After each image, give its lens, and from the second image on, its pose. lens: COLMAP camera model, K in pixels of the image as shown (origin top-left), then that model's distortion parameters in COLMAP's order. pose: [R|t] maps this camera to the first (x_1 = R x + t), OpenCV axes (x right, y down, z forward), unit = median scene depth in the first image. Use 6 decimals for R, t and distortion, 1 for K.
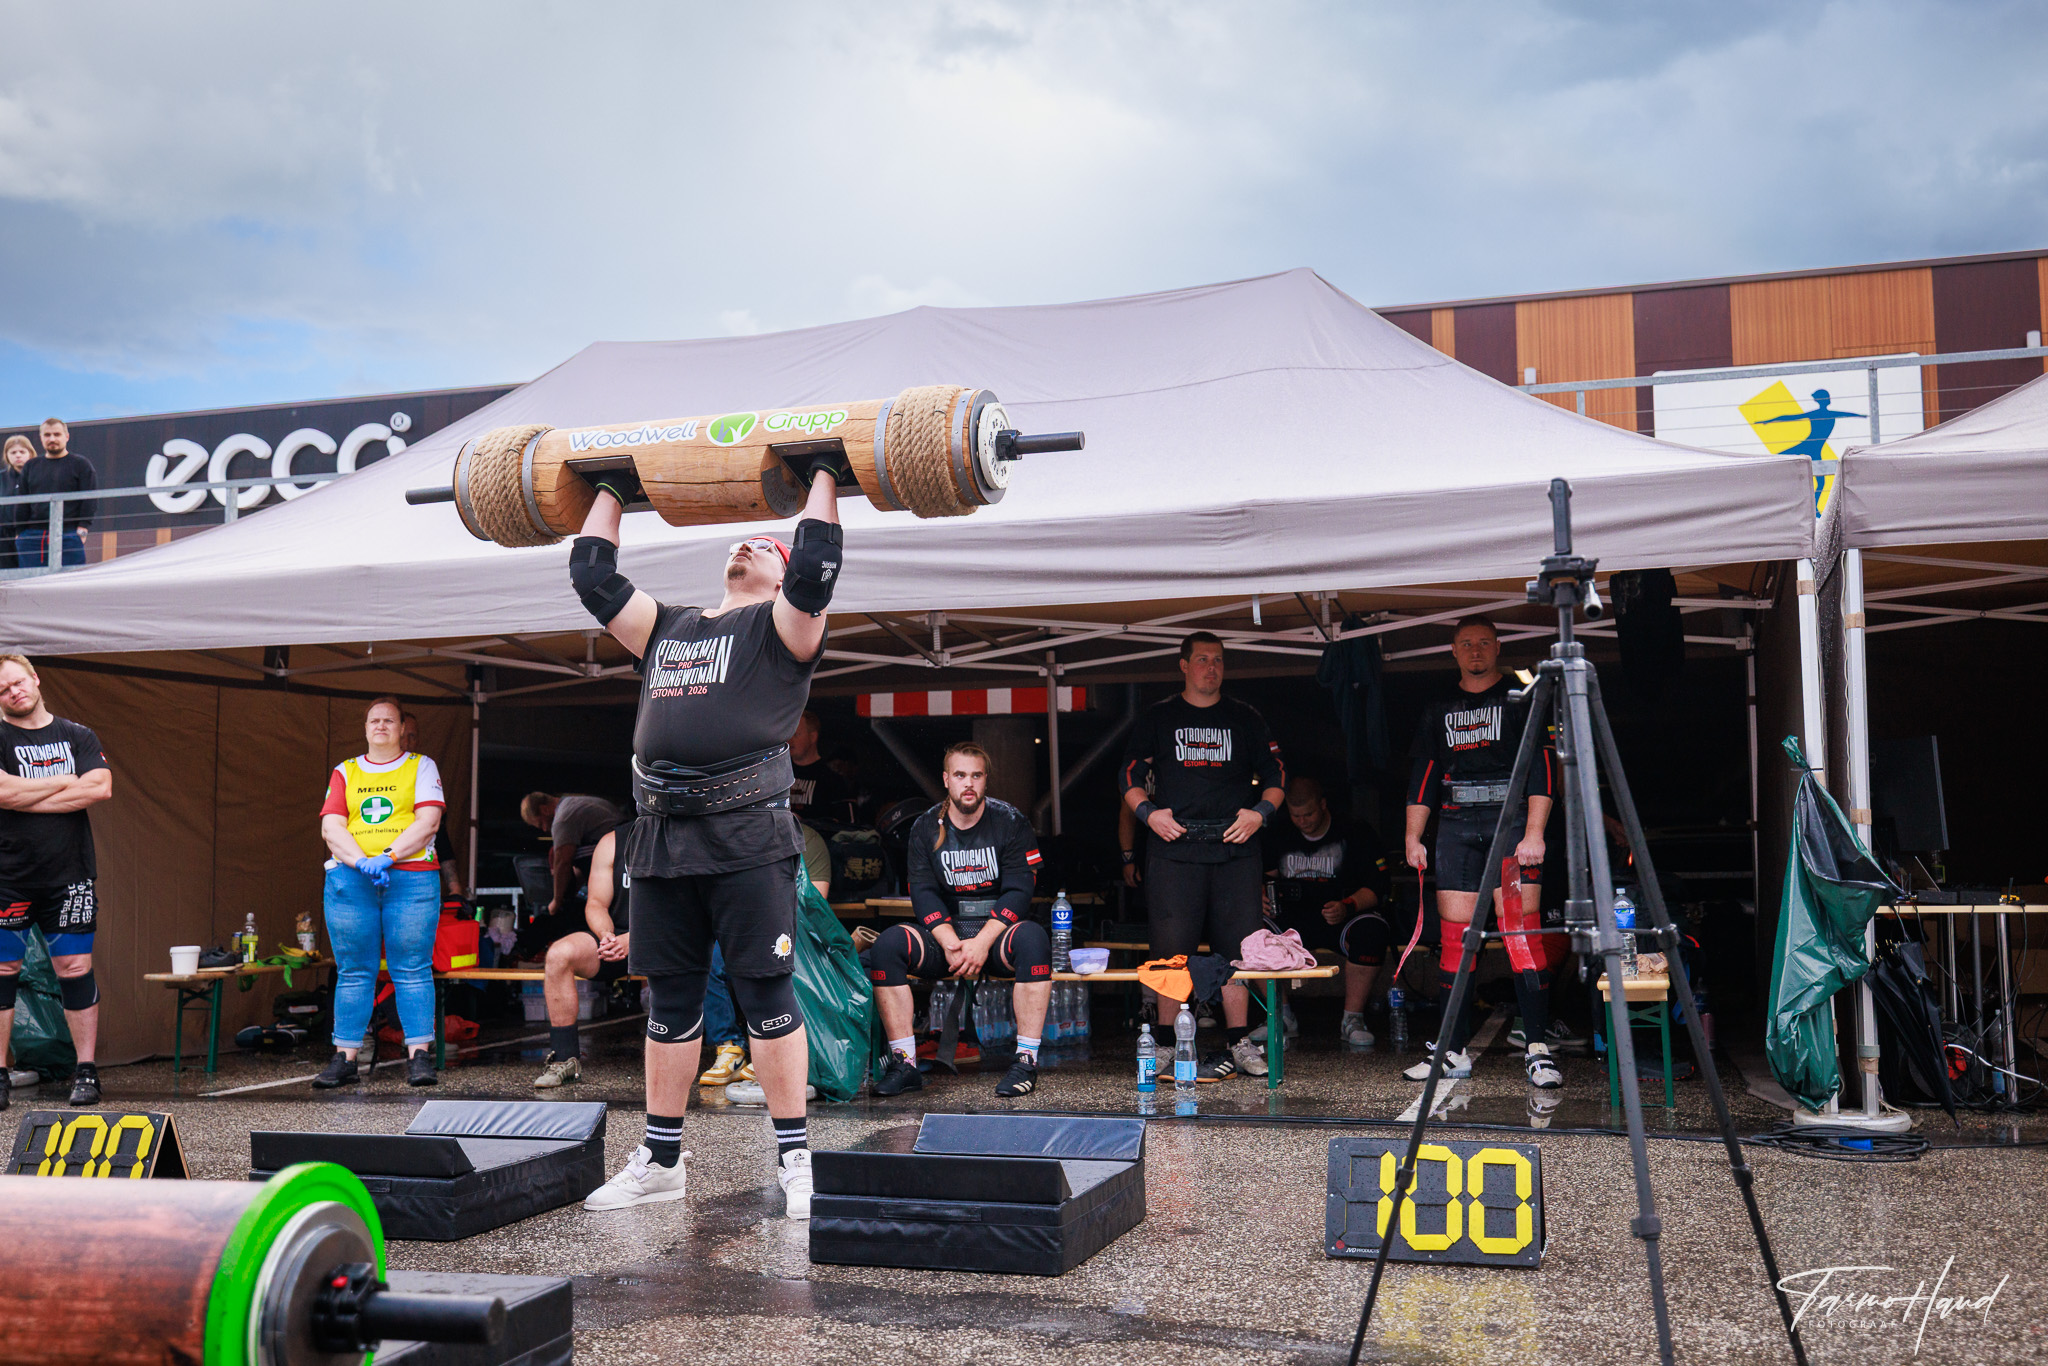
lens RADIAL K [[1962.4, 0, 1013.3], [0, 1962.4, 681.9], [0, 0, 1]] dist [0.002082, 0.000000]
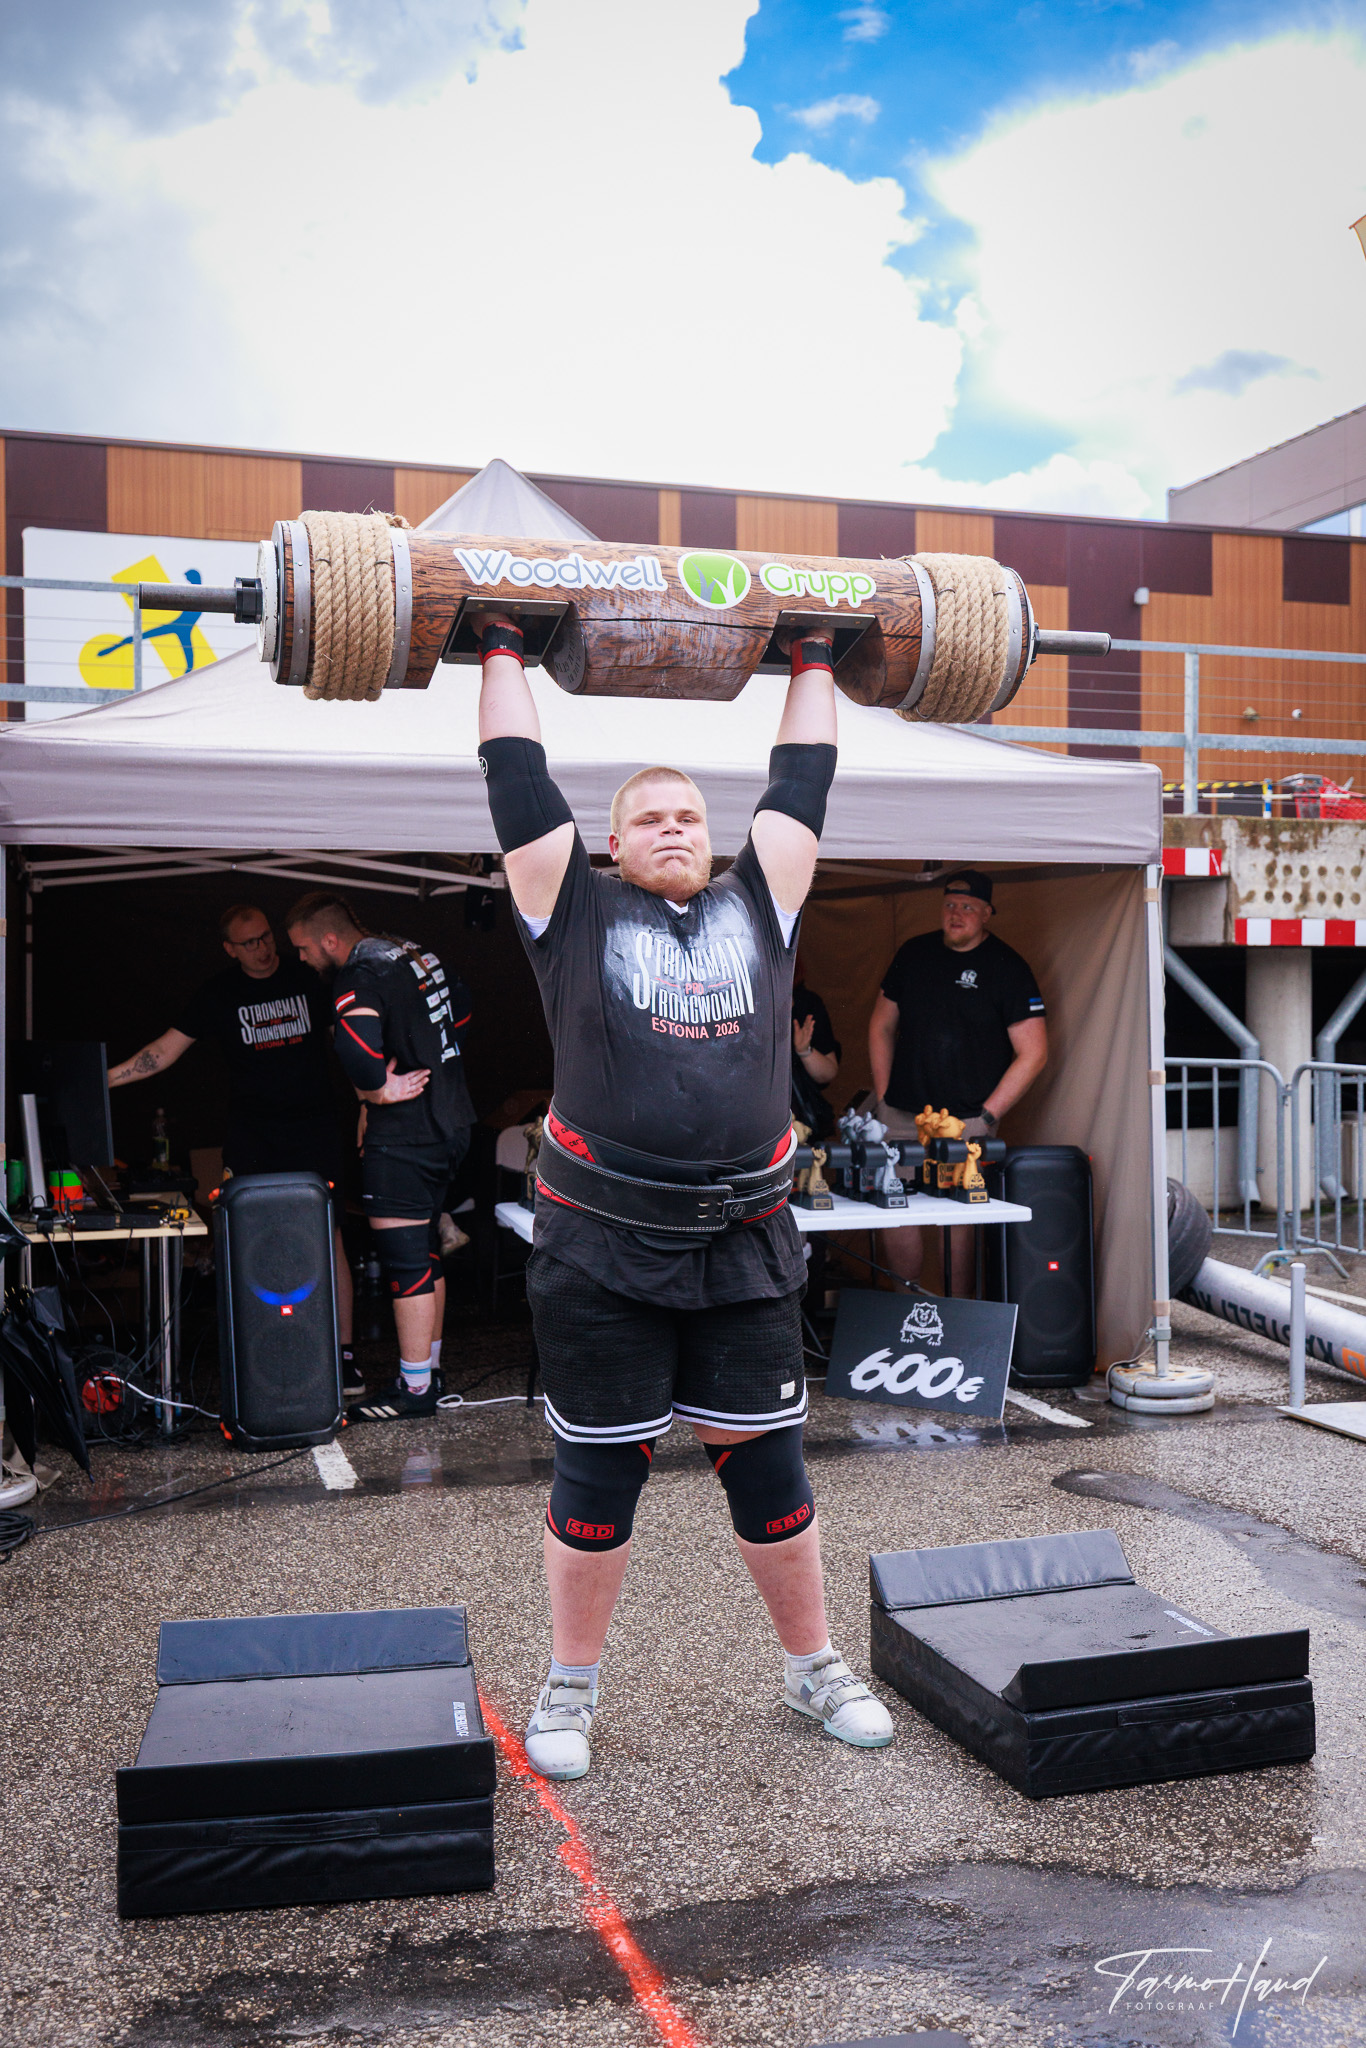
lens RADIAL K [[1962.4, 0, 678.1], [0, 1962.4, 1032.6], [0, 0, 1]] dist [0.002082, 0.000000]
pose [[0.820635, -0.009046, 0.571381, 0.152612], [-0.052506, 0.994452, 0.091155, -0.067904], [-0.569036, -0.104806, 0.815607, 0.095618]]
